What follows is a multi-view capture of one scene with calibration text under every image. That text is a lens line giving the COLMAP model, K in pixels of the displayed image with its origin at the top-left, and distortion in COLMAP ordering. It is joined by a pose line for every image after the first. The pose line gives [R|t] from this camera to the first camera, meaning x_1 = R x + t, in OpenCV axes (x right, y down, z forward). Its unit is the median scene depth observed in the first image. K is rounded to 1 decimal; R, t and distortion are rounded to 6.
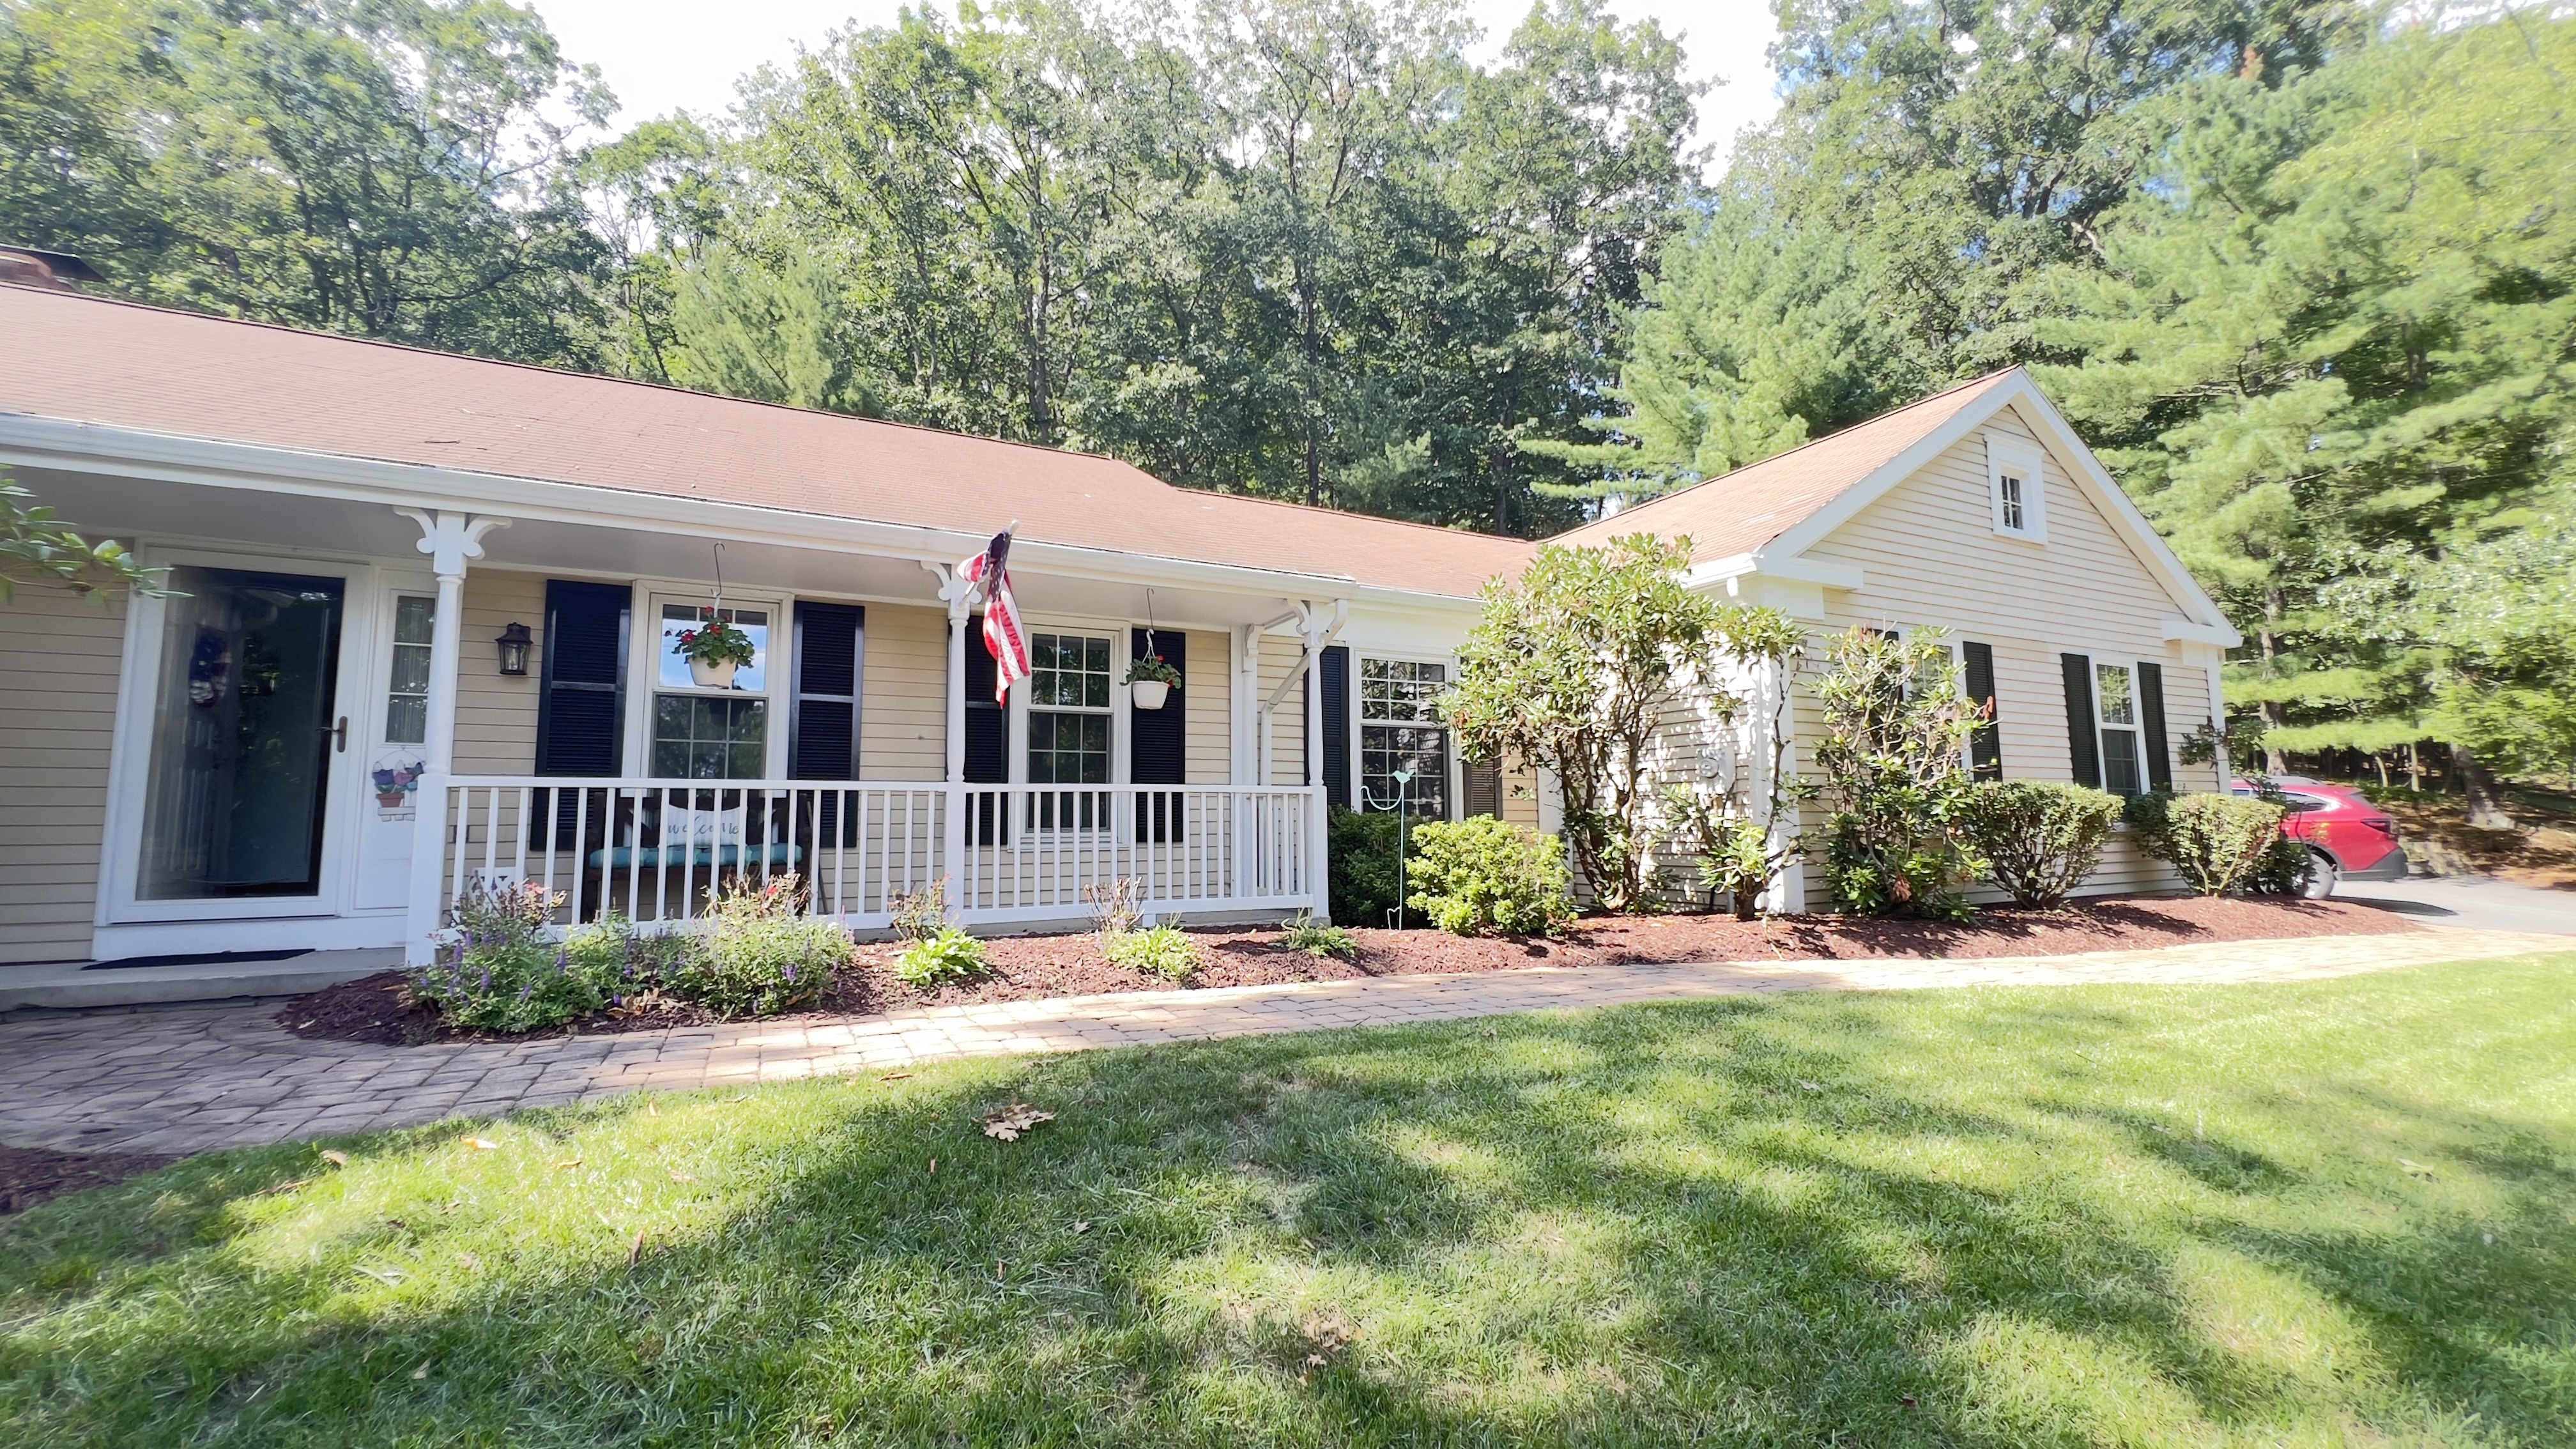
lens RADIAL K [[1032.8, 0, 1274.9], [0, 1032.8, 719.7], [0, 0, 1]] dist [0.000418, 0.000134]
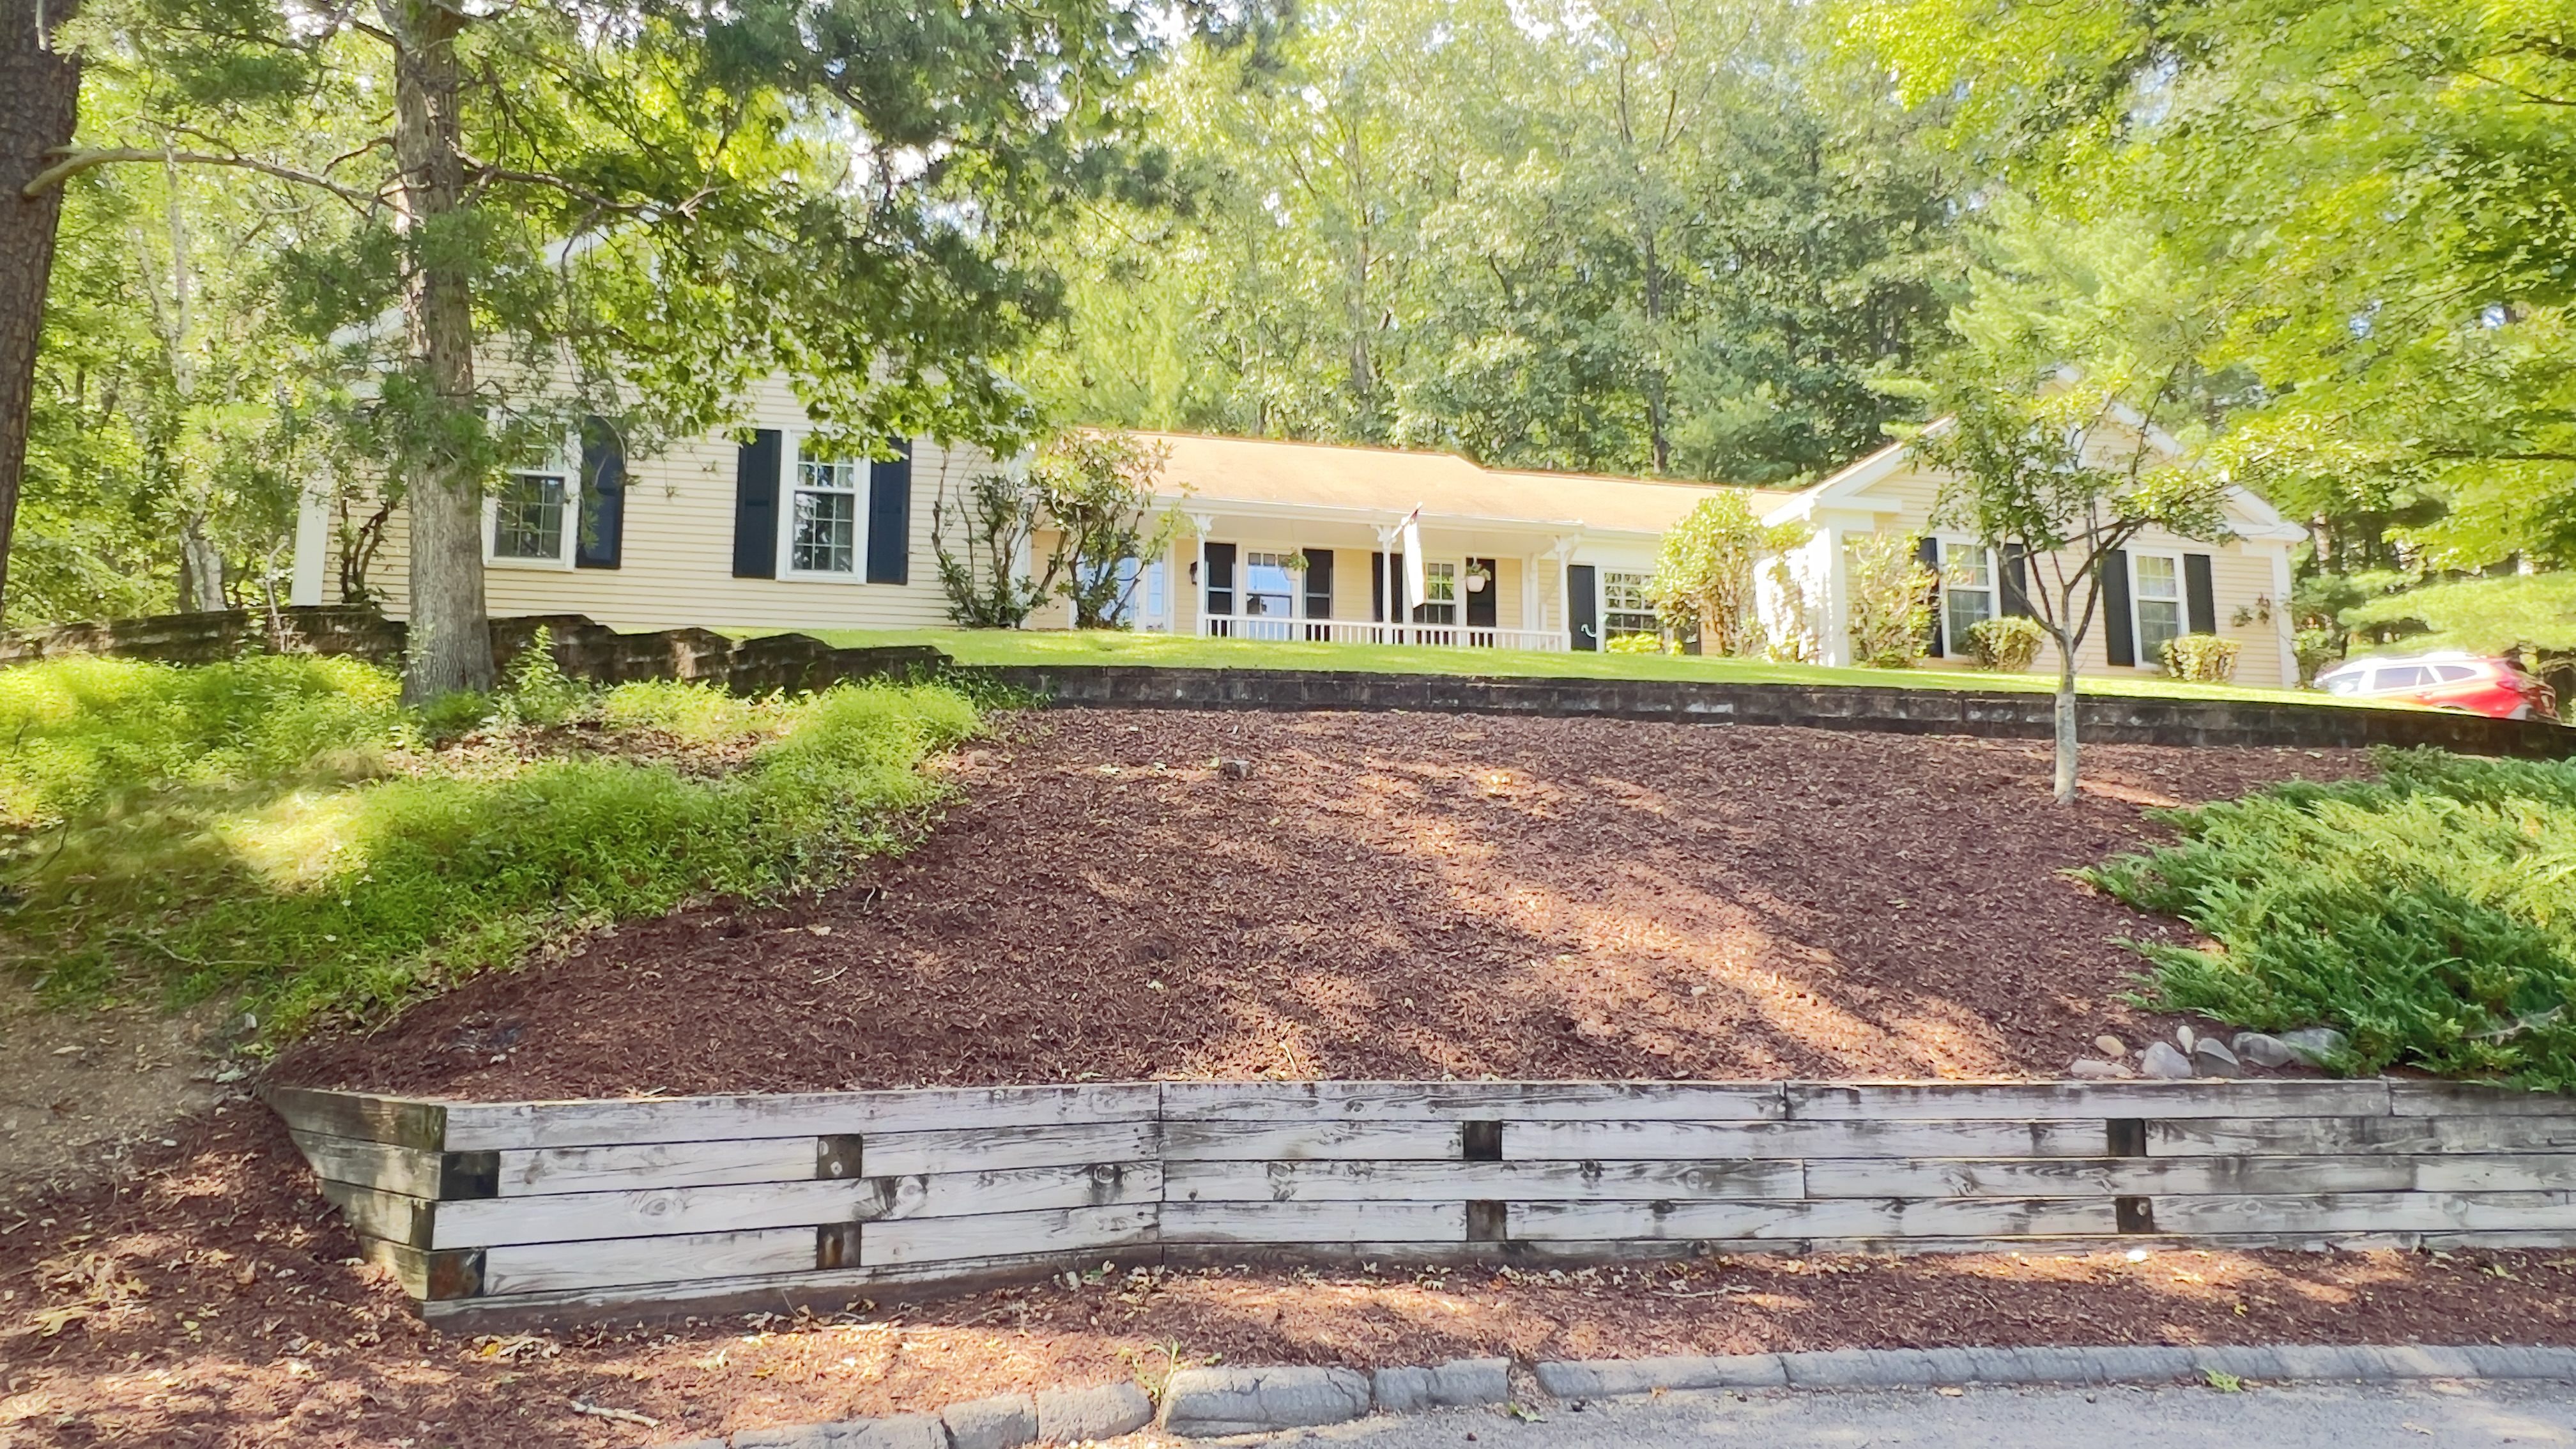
lens RADIAL K [[1628.2, 0, 1297.6], [0, 1628.2, 735.1], [0, 0, 1]] dist [-0.004069, 0.000778]
pose [[0.971028, -0.025984, -0.237550, 0.268168], [0.017160, 0.999087, -0.039136, 0.361318], [0.238350, 0.033925, 0.970587, -2.008226]]
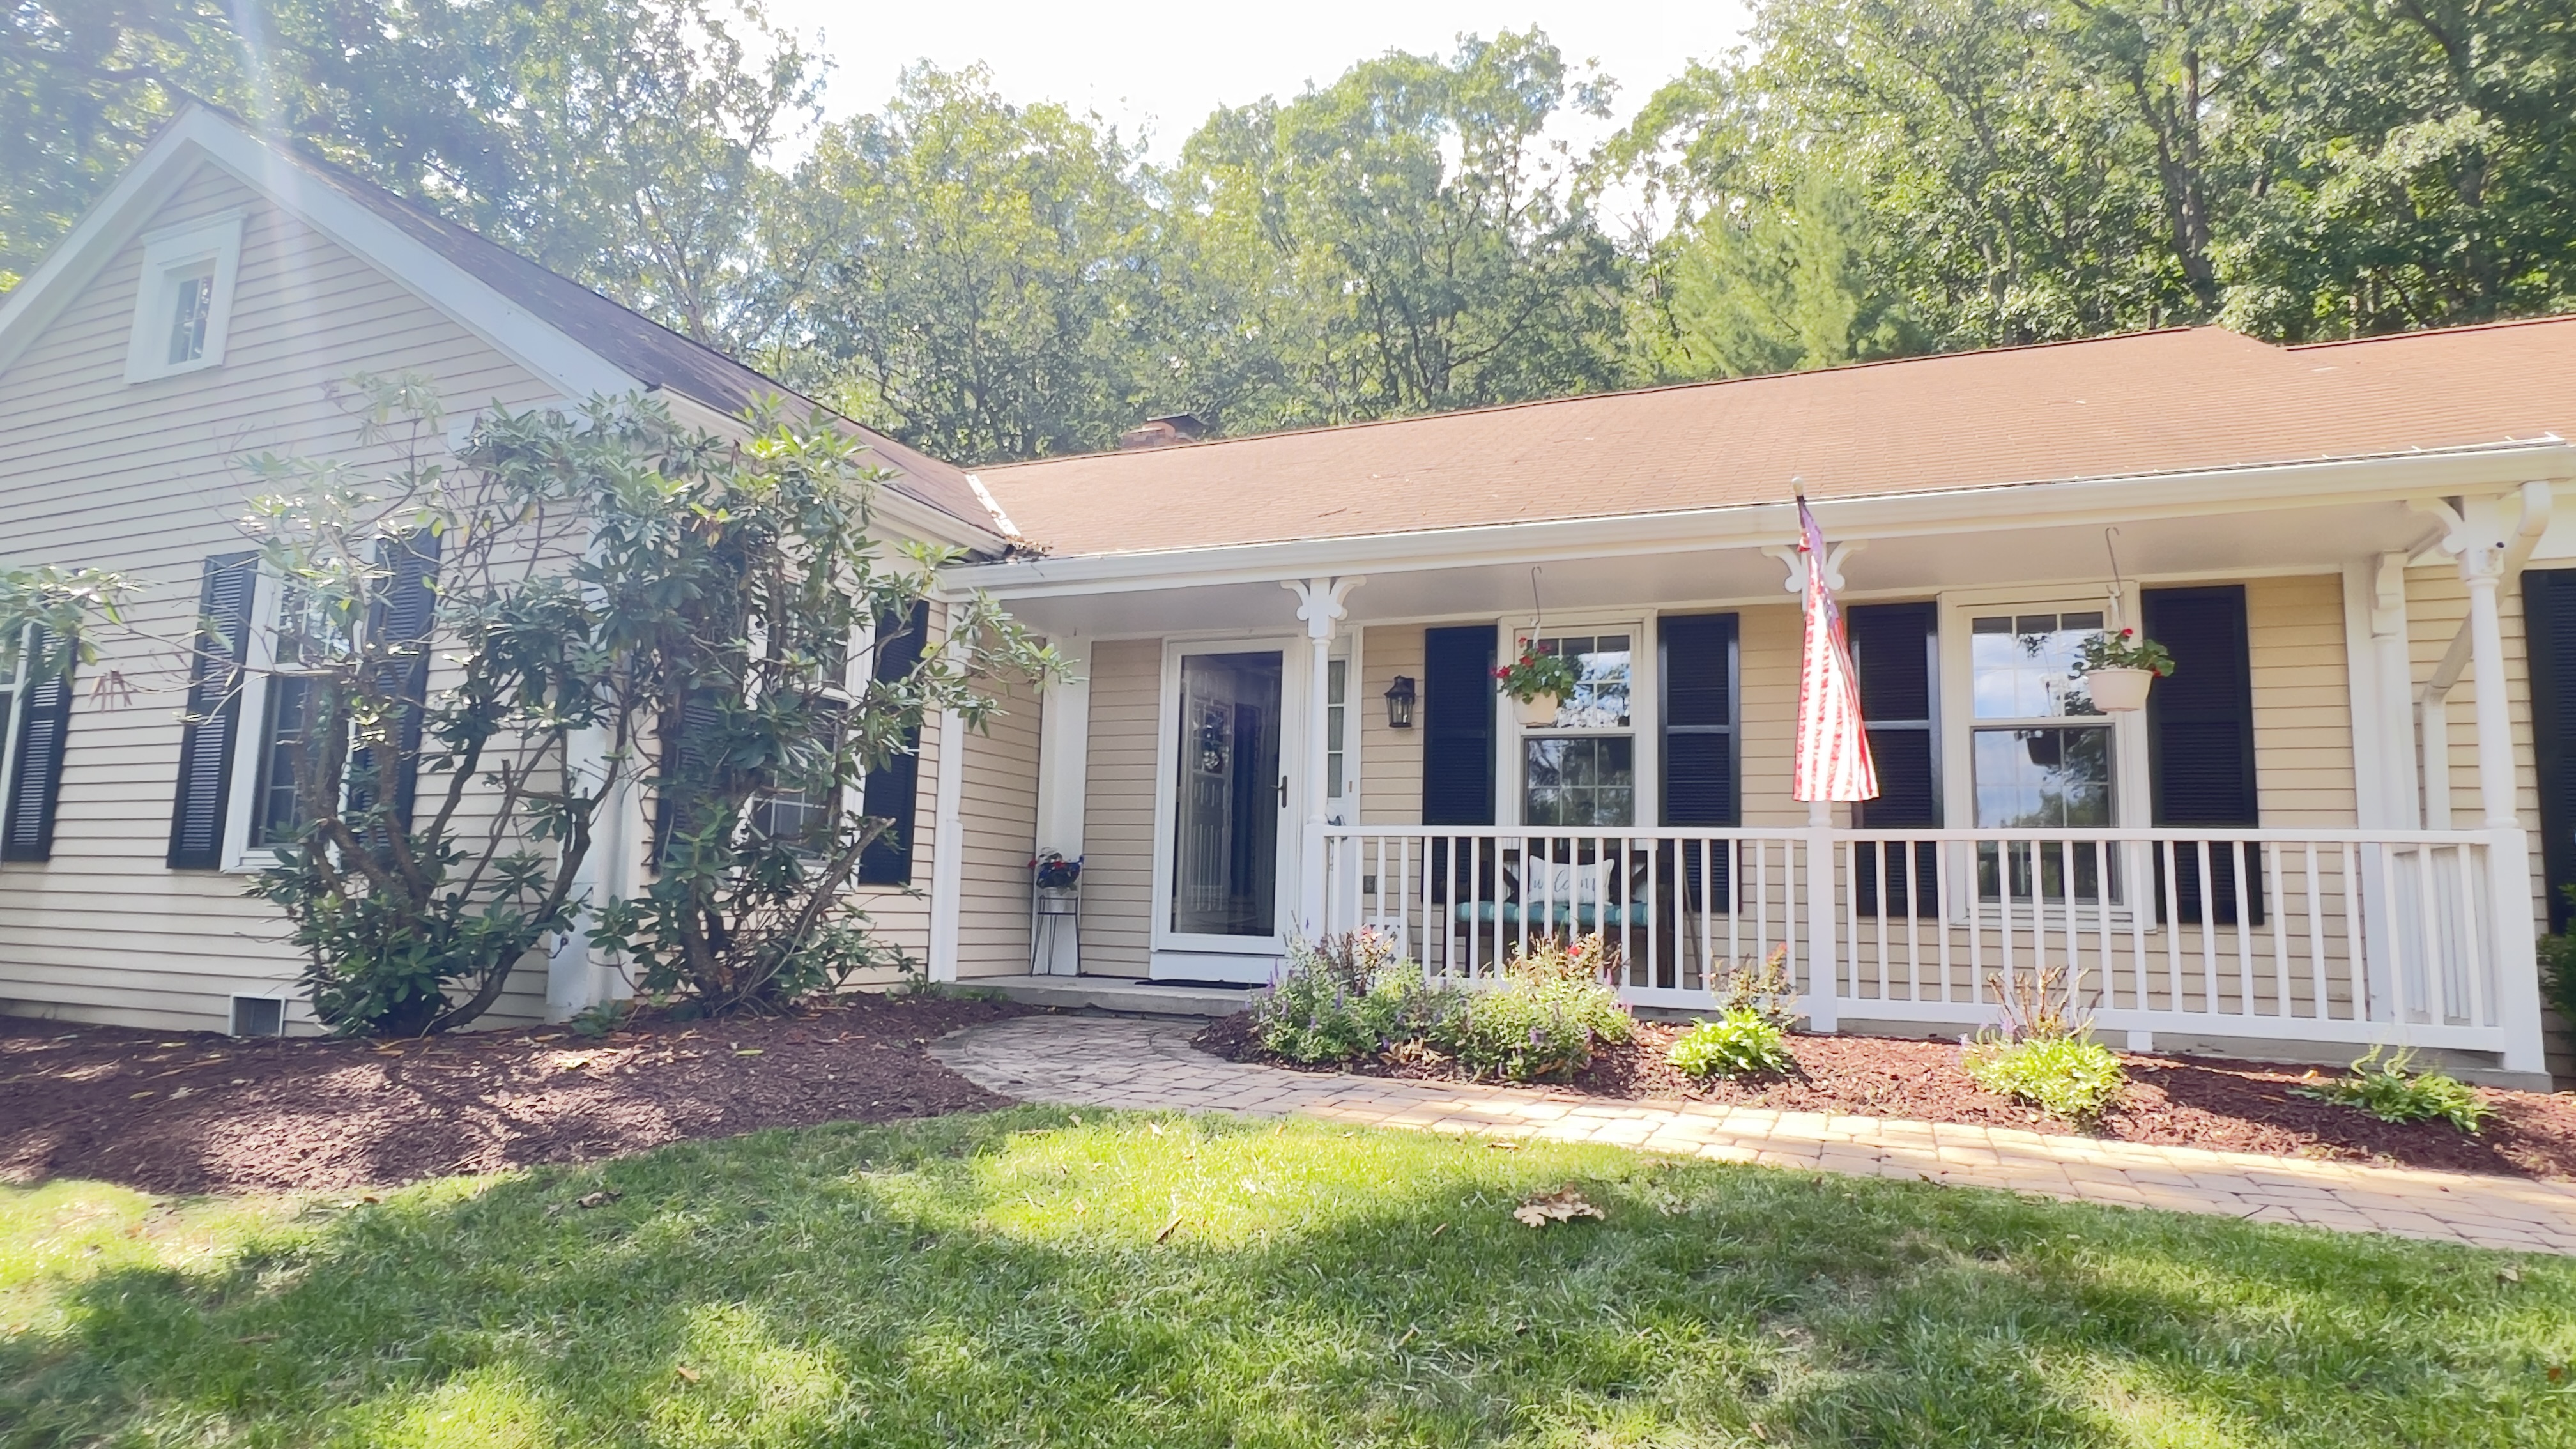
lens RADIAL K [[1373.3, 0, 1303.8], [0, 1373.3, 731.7], [0, 0, 1]] dist [-0.000509, 0.001299]
pose [[0.651258, -0.067305, -0.755866, 0.178246], [0.049354, 0.997707, -0.046315, 0.015230], [0.757250, -0.007142, 0.653086, 0.043426]]
